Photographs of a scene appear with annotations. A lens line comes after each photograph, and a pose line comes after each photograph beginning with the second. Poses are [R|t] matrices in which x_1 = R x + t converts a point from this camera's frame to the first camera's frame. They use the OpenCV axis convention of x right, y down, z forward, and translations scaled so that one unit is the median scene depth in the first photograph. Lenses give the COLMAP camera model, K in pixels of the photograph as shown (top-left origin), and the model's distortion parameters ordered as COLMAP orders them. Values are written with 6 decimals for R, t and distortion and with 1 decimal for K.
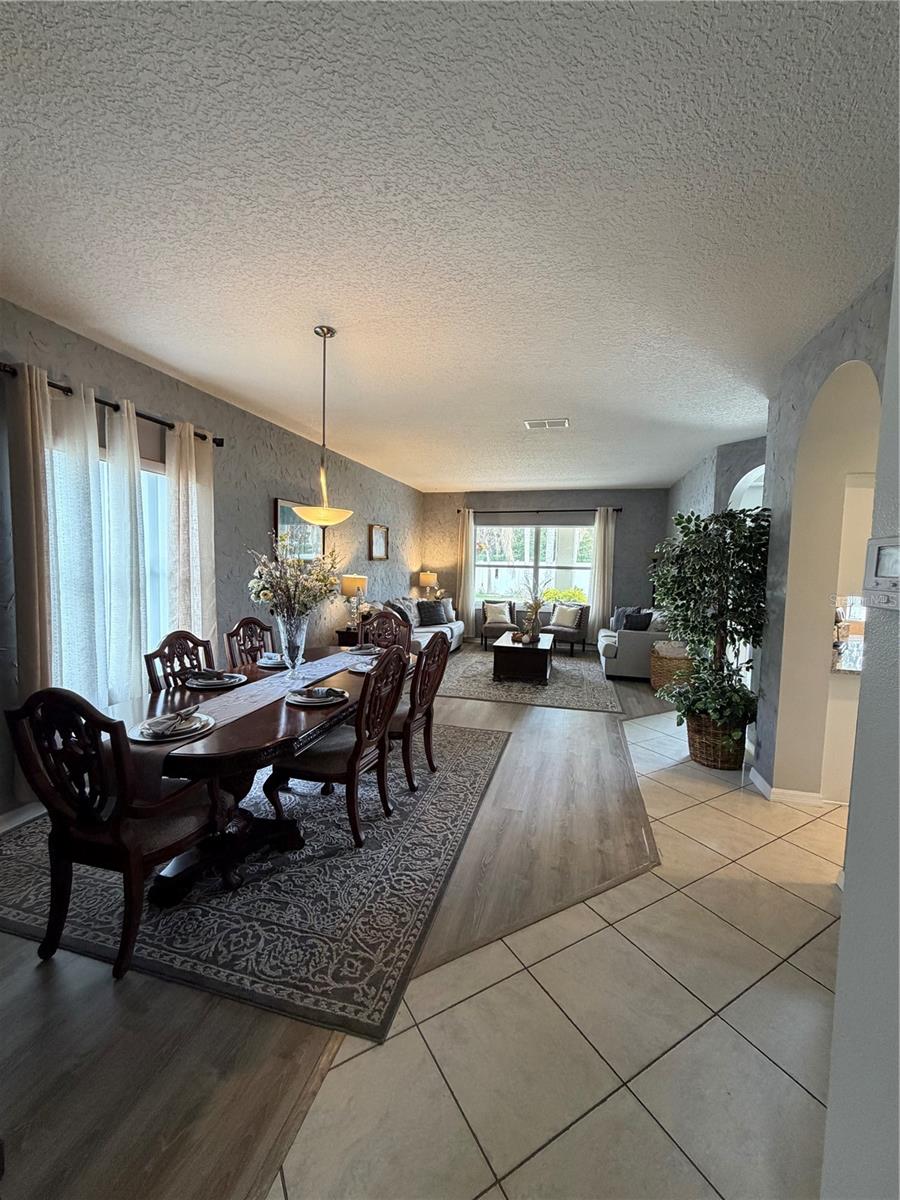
lens RADIAL K [[478.0, 0, 451.4], [0, 478.0, 597.2], [0, 0, 1]] dist [-0.000477, 0.000007]
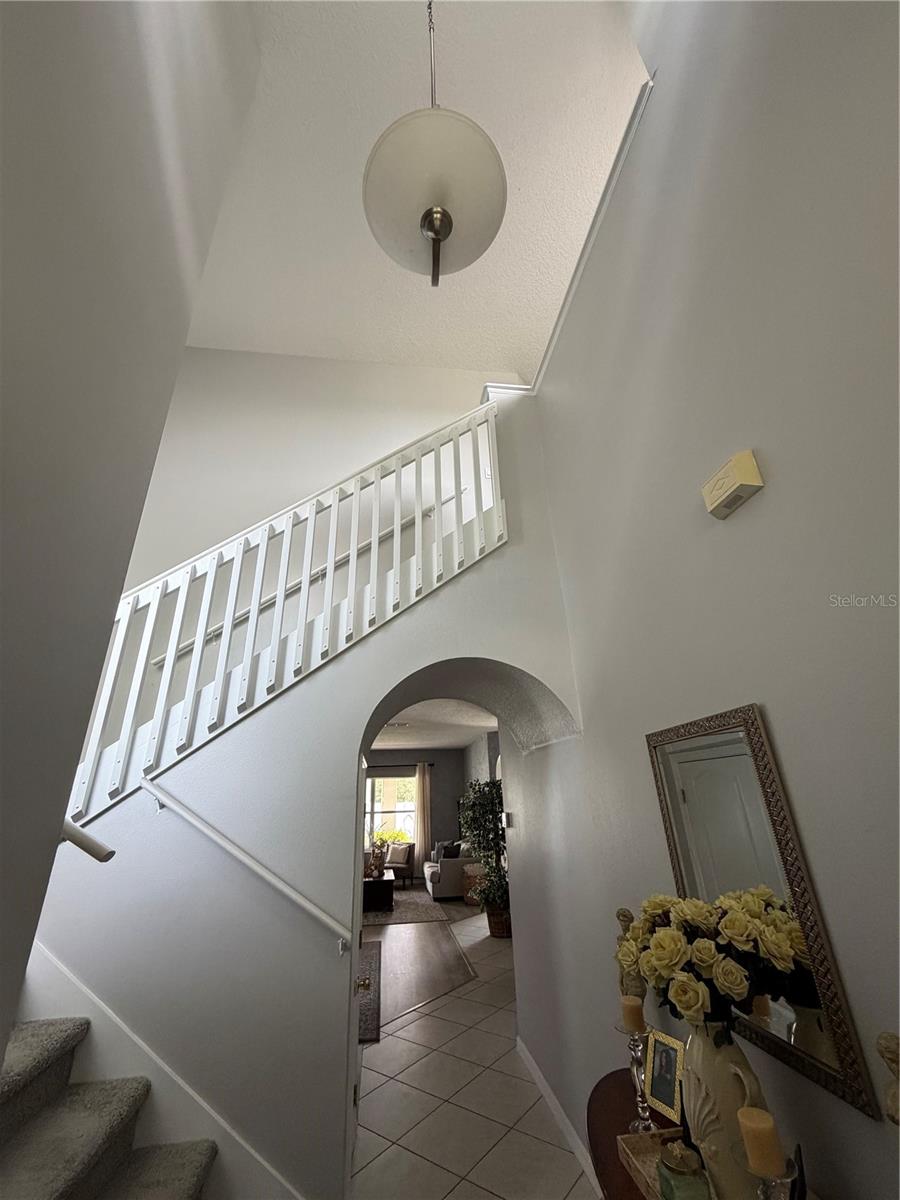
lens RADIAL K [[478.0, 0, 451.4], [0, 478.0, 597.2], [0, 0, 1]] dist [-0.000477, 0.000007]
pose [[0.922226, 0.103597, 0.372513, -0.242994], [0.078283, 0.893456, -0.442277, 0.005295], [-0.378643, 0.437041, 0.815859, -0.541816]]
